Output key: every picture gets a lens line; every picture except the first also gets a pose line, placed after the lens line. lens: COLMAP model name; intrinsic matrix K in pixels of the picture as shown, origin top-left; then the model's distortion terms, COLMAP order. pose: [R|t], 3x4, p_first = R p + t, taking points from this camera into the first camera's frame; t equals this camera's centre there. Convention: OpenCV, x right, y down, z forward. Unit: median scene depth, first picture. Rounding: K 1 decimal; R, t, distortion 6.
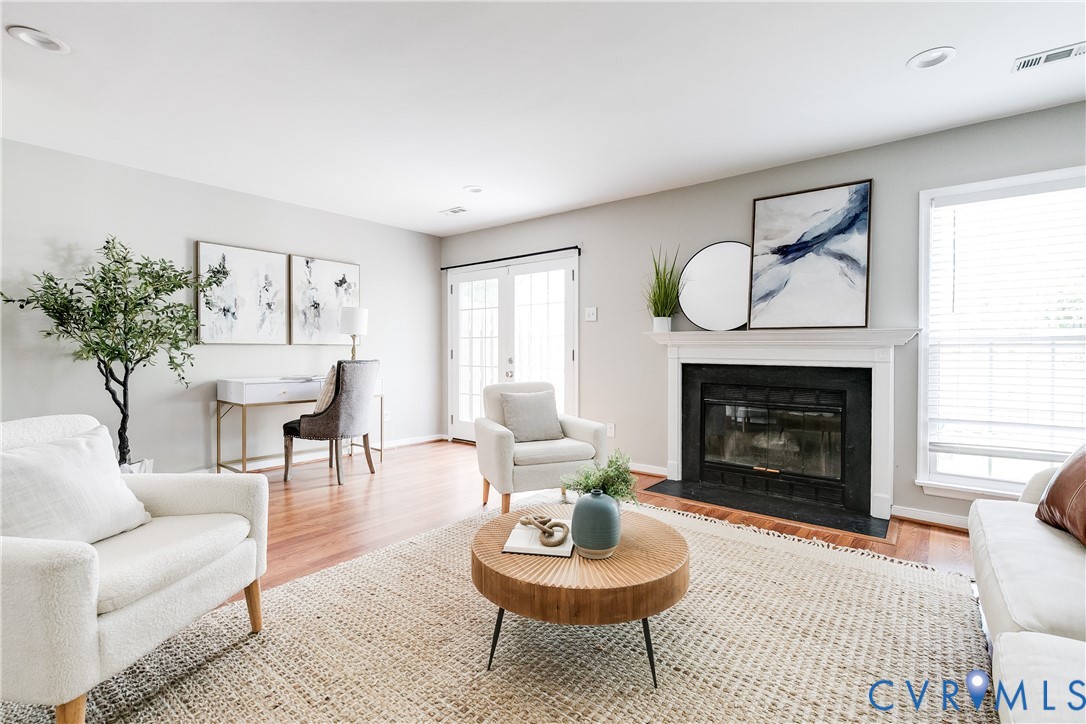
lens RADIAL K [[502.5, 0, 543.0], [0, 502.5, 362.0], [0, 0, 1]] dist [0.000930, -0.000175]
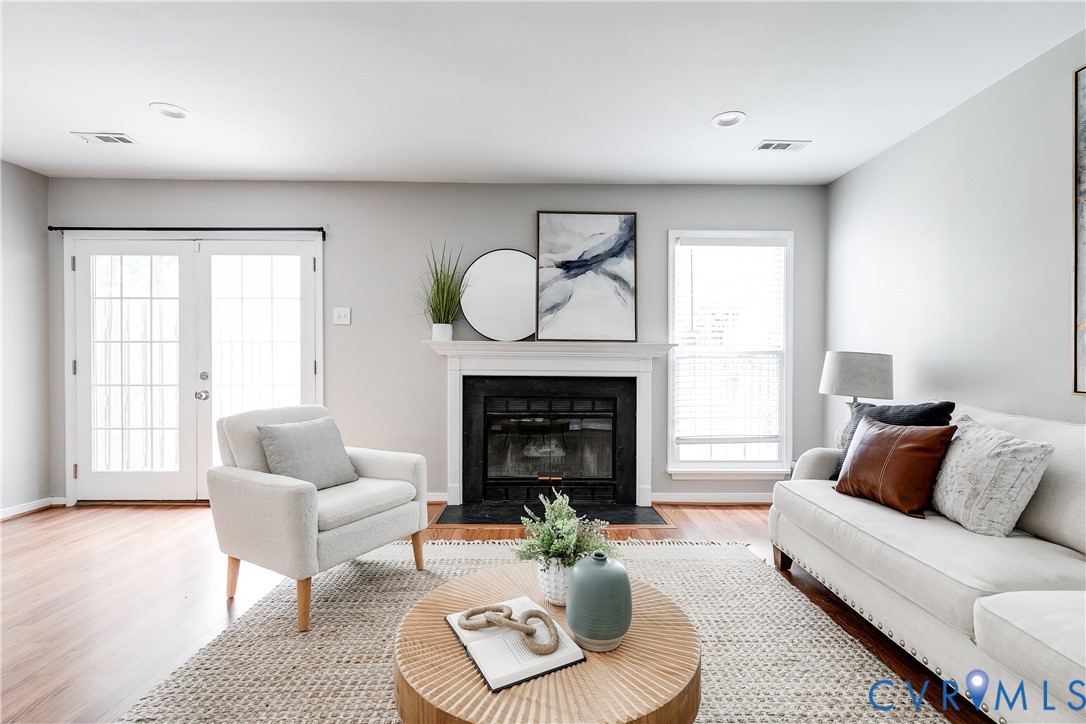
lens RADIAL K [[493.0, 0, 542.7], [0, 493.0, 367.6], [0, 0, 1]] dist [0.007993, -0.000245]
pose [[0.767257, -0.010313, 0.641257, -0.215492], [0.013797, 0.999905, -0.000427, -0.010953], [-0.641191, 0.009175, 0.767326, 0.249099]]
